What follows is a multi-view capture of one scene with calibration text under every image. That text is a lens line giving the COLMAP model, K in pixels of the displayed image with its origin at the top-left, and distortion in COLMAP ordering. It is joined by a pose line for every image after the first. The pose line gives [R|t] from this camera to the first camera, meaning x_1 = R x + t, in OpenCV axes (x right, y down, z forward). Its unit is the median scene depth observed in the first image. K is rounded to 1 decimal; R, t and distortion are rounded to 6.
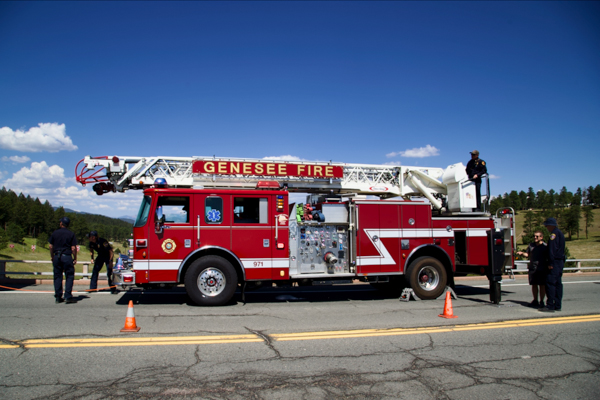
lens RADIAL K [[440.1, 0, 304.2], [0, 440.1, 196.3], [0, 0, 1]] dist [-0.013085, 0.003100]
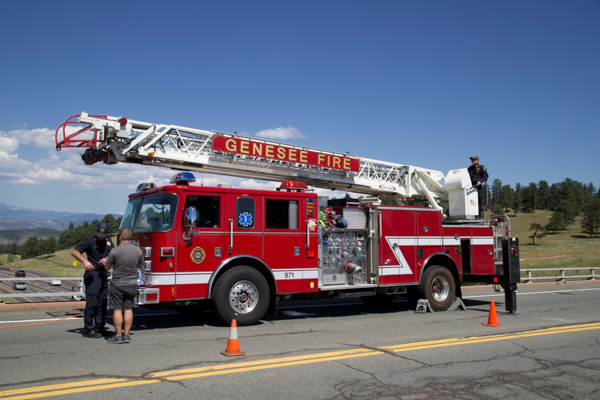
lens RADIAL K [[617.6, 0, 301.5], [0, 617.6, 198.5], [0, 0, 1]] dist [0.117037, 0.000000]
pose [[0.925983, 0.033374, 0.376088, -0.548736], [-0.044025, 0.998835, 0.019760, -0.023690], [-0.374990, -0.034855, 0.926373, -0.141840]]
